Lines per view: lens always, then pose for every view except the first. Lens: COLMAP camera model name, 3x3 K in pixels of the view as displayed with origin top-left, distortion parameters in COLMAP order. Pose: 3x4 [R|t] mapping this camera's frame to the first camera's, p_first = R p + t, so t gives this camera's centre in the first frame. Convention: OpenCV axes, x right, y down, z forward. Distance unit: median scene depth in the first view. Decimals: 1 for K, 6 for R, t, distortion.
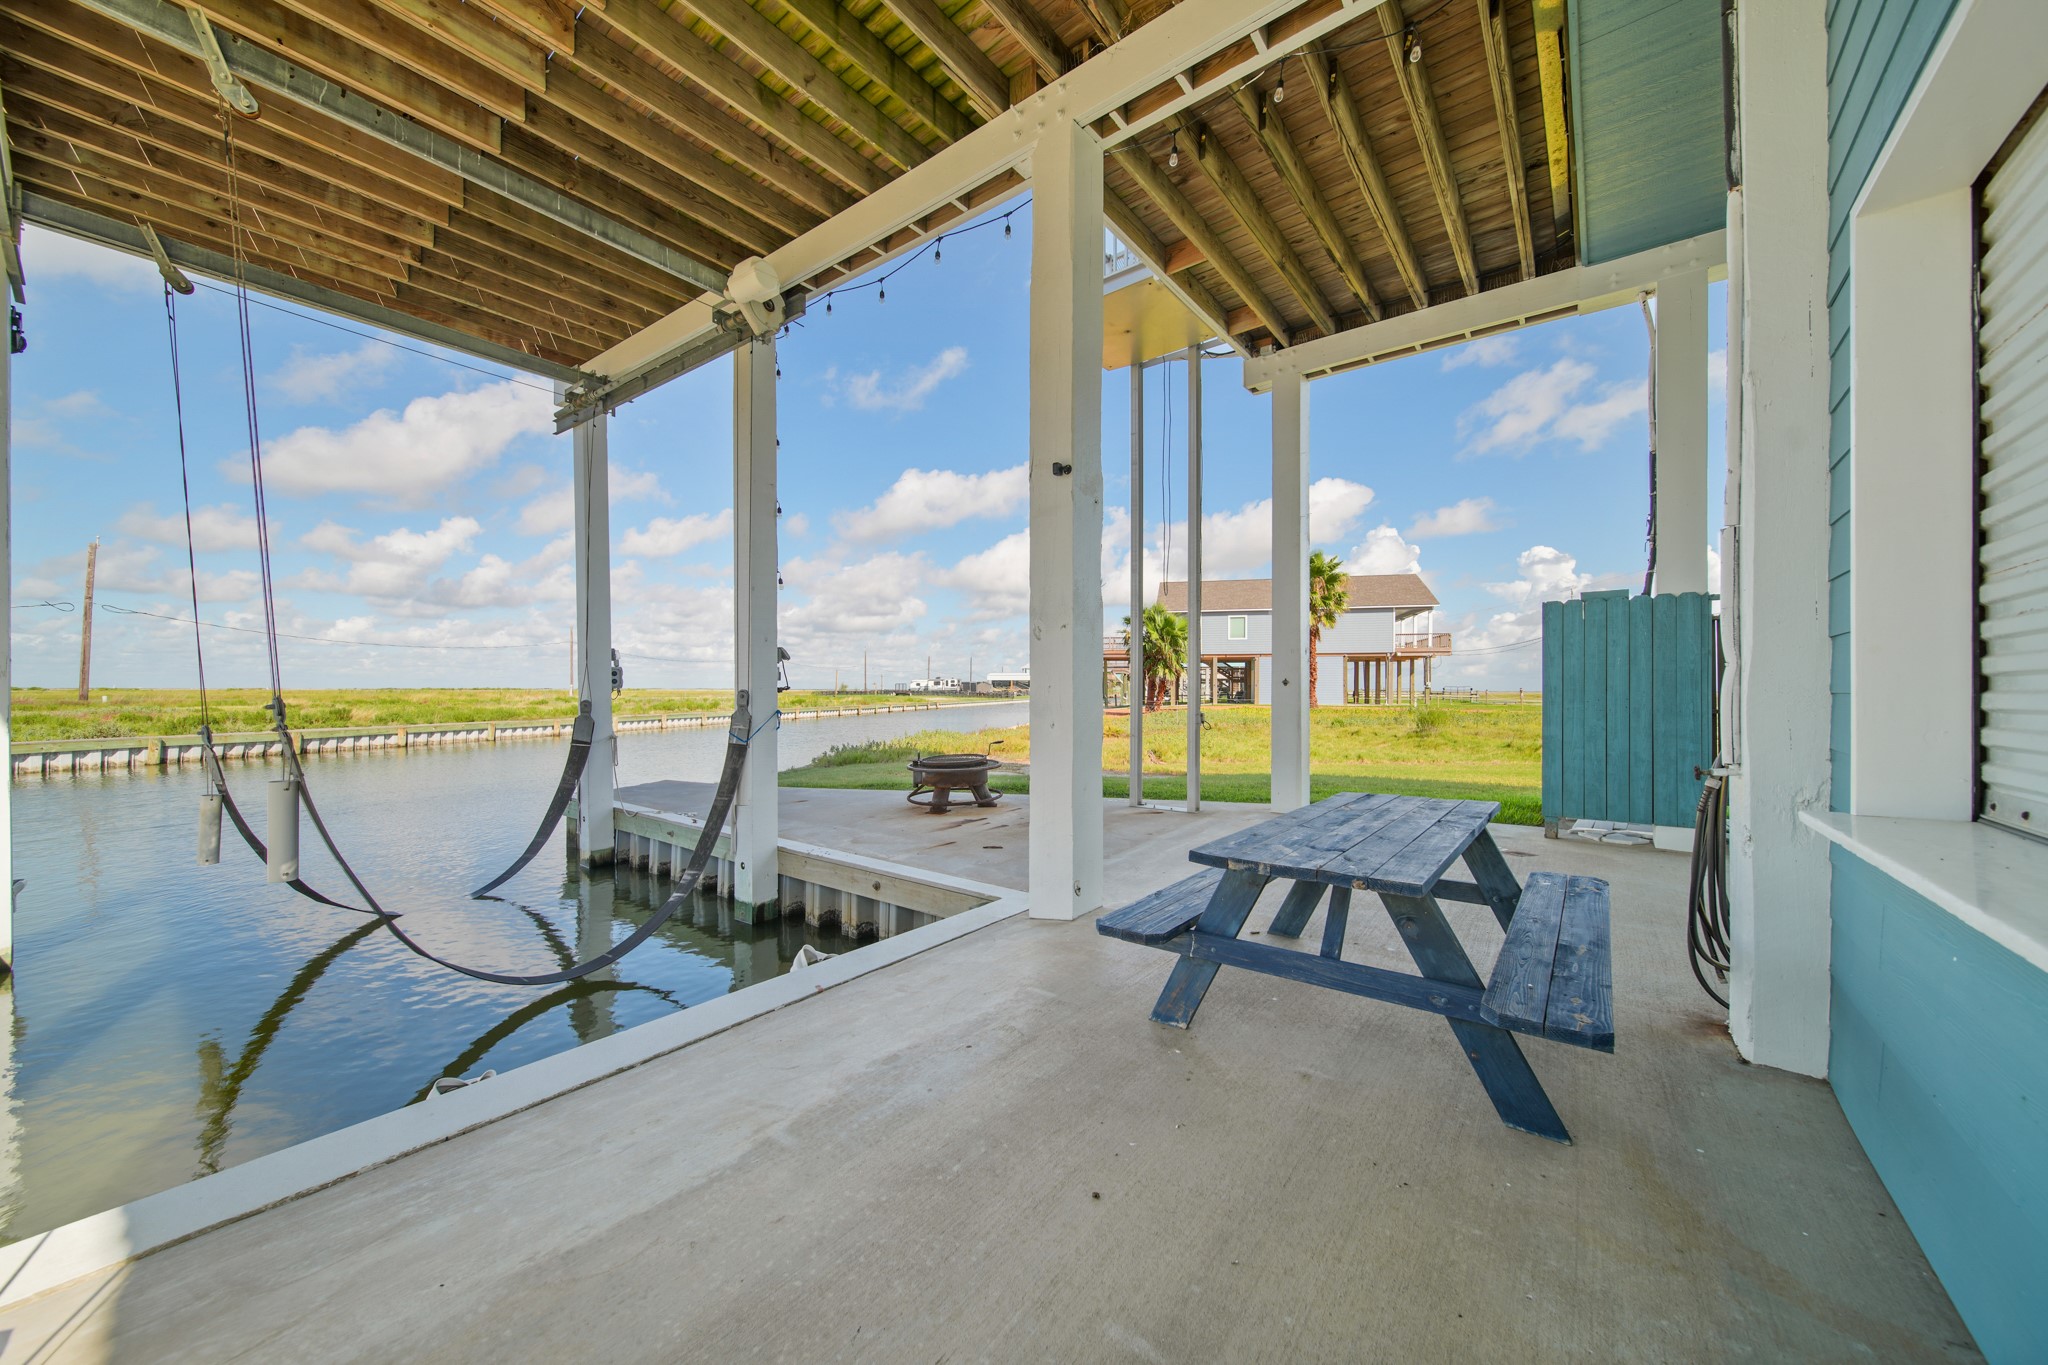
lens RADIAL K [[726.8, 0, 1024.3], [0, 726.8, 692.5], [0, 0, 1]] dist [-0.000621, -0.001135]
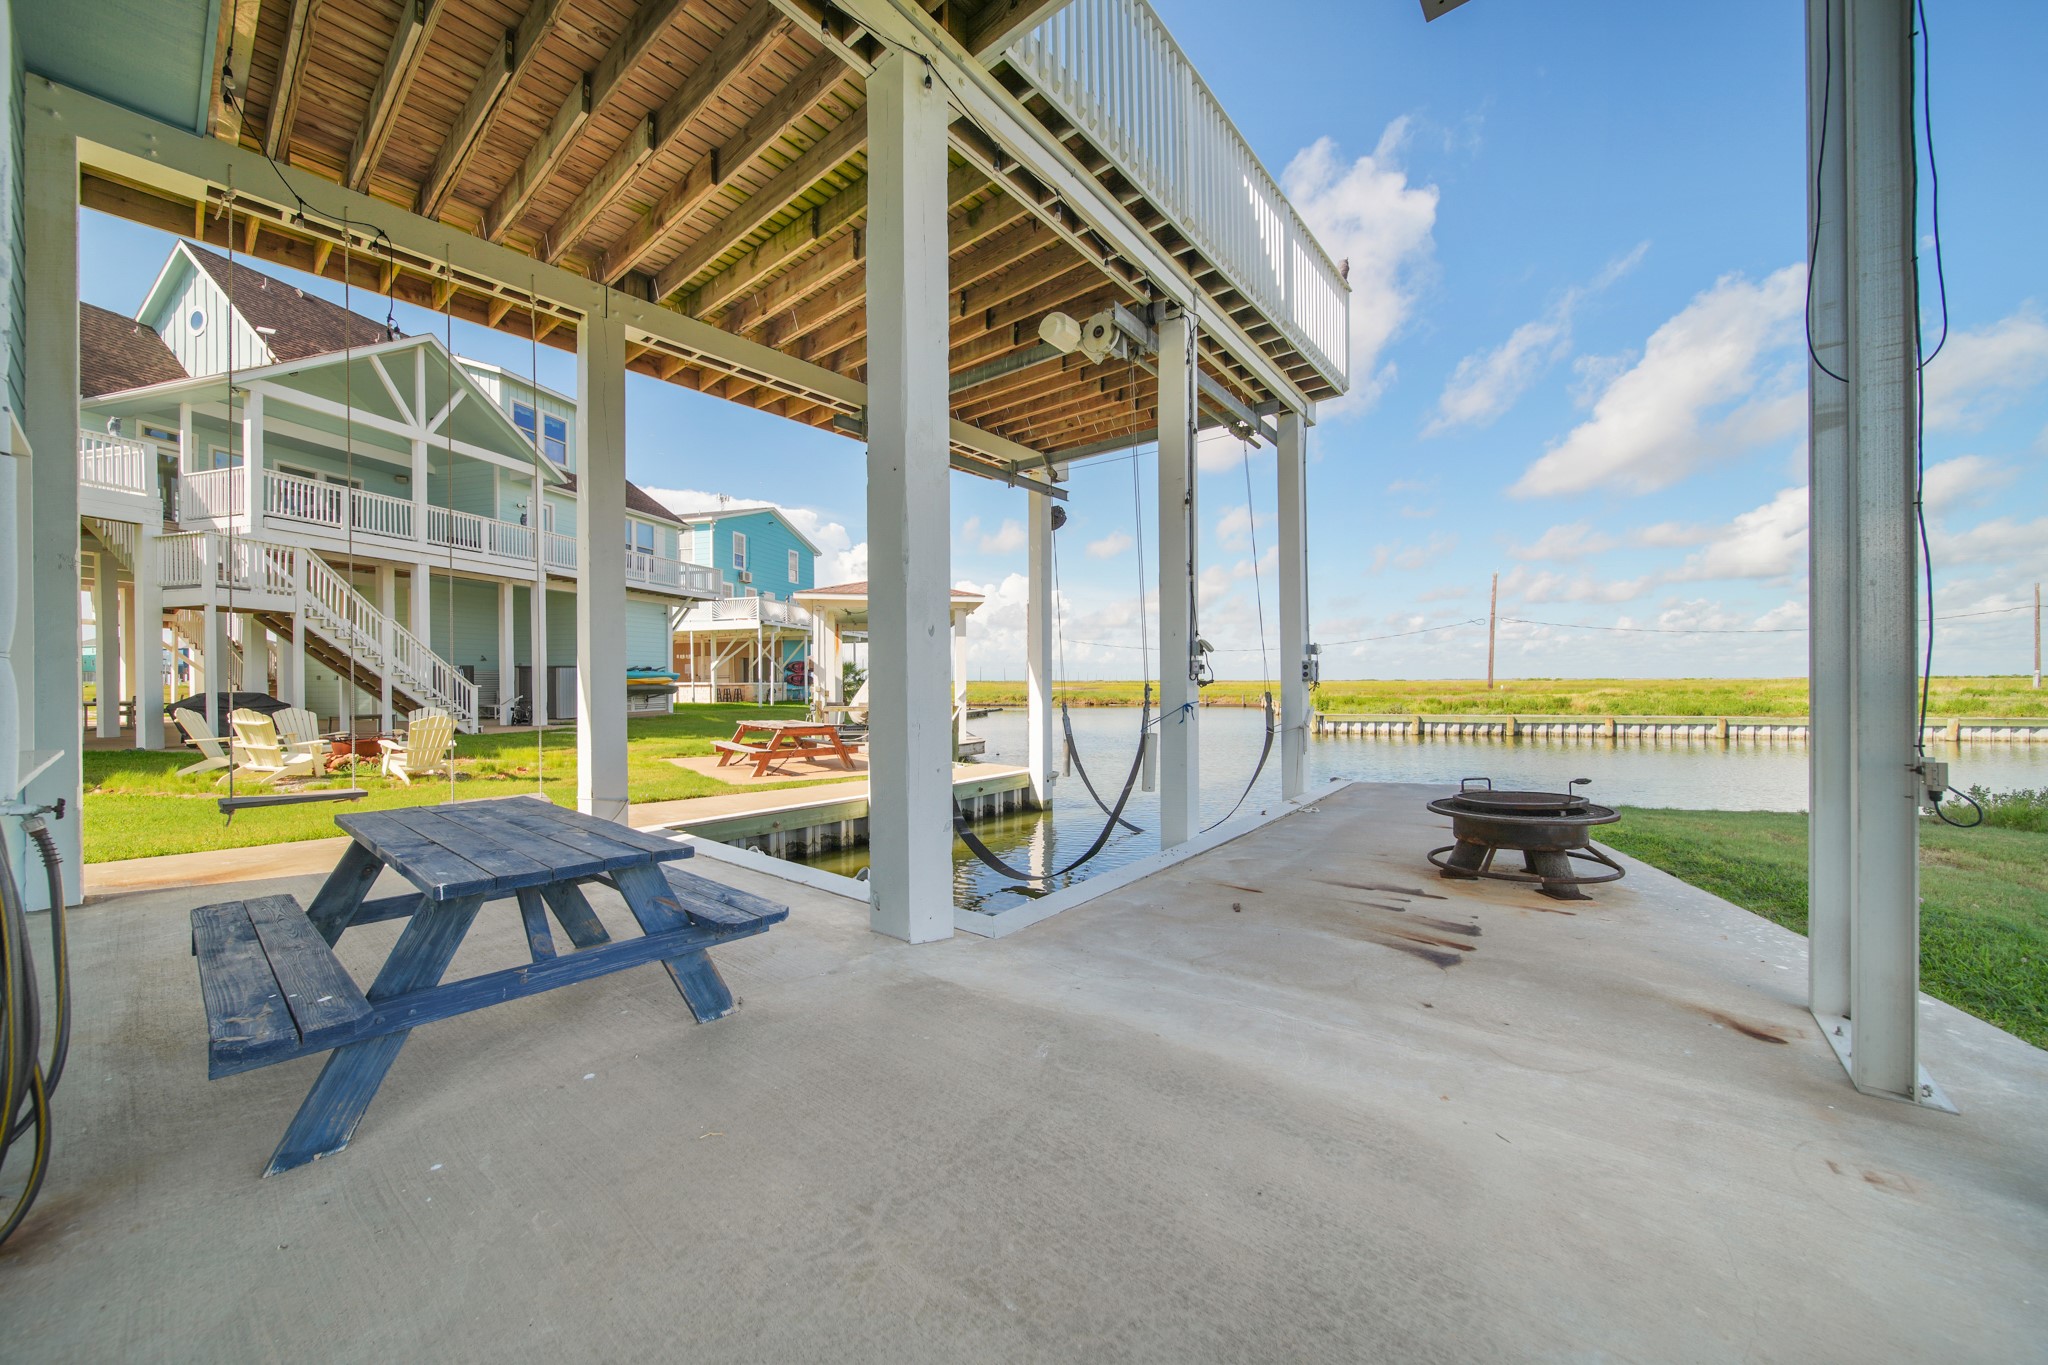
lens RADIAL K [[726.8, 0, 1021.3], [0, 726.8, 679.3], [0, 0, 1]] dist [-0.000621, -0.001135]
pose [[-0.016844, -0.004903, -0.999846, 0.167778], [0.001672, 0.999986, -0.004932, -0.001205], [0.999857, -0.001755, -0.016836, 0.202830]]
